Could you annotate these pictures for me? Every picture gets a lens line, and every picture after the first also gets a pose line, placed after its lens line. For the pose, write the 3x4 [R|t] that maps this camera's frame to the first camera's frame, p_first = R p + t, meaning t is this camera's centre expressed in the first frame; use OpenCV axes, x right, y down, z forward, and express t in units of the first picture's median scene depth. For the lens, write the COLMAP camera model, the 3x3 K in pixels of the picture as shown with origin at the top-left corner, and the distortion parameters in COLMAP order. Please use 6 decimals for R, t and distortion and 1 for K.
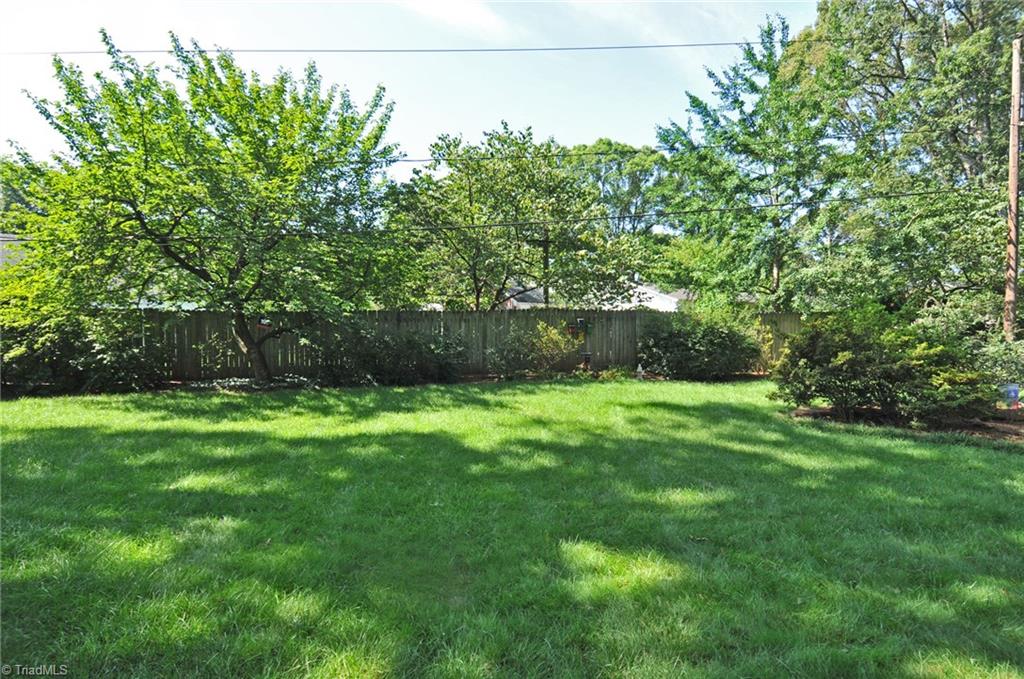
lens RADIAL K [[531.5, 0, 520.6], [0, 531.5, 339.8], [0, 0, 1]] dist [-0.034176, -0.003569]
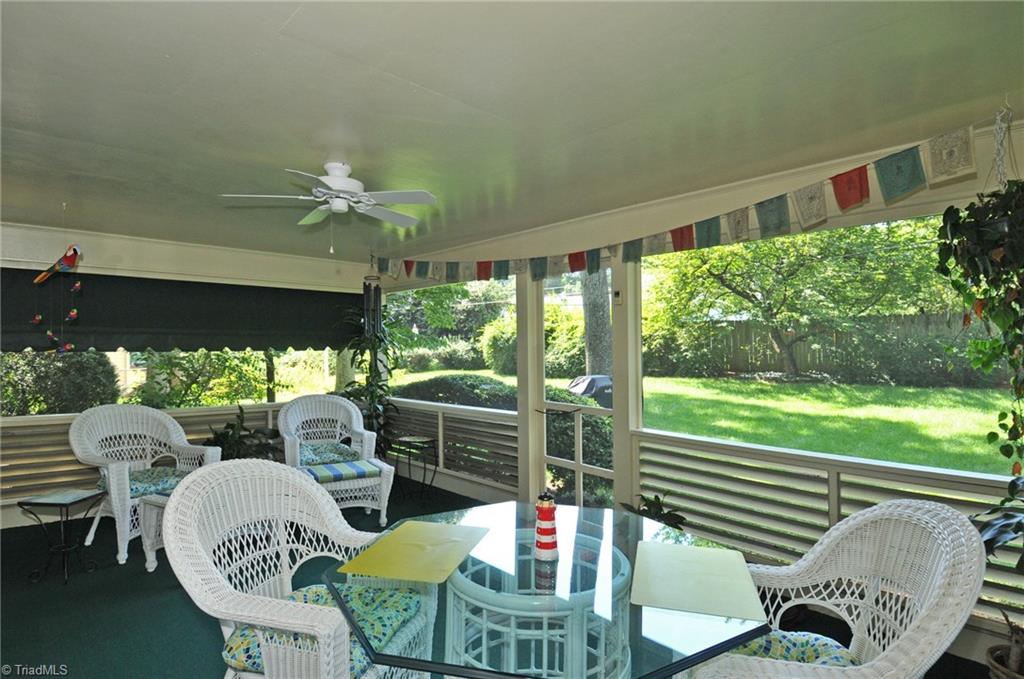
lens RADIAL K [[531.5, 0, 514.0], [0, 531.5, 336.6], [0, 0, 1]] dist [-0.034176, -0.003569]
pose [[0.540006, -0.003227, -0.841655, 0.271836], [0.004126, 0.999991, -0.001187, -0.020780], [0.841651, -0.002832, 0.540014, -0.316965]]
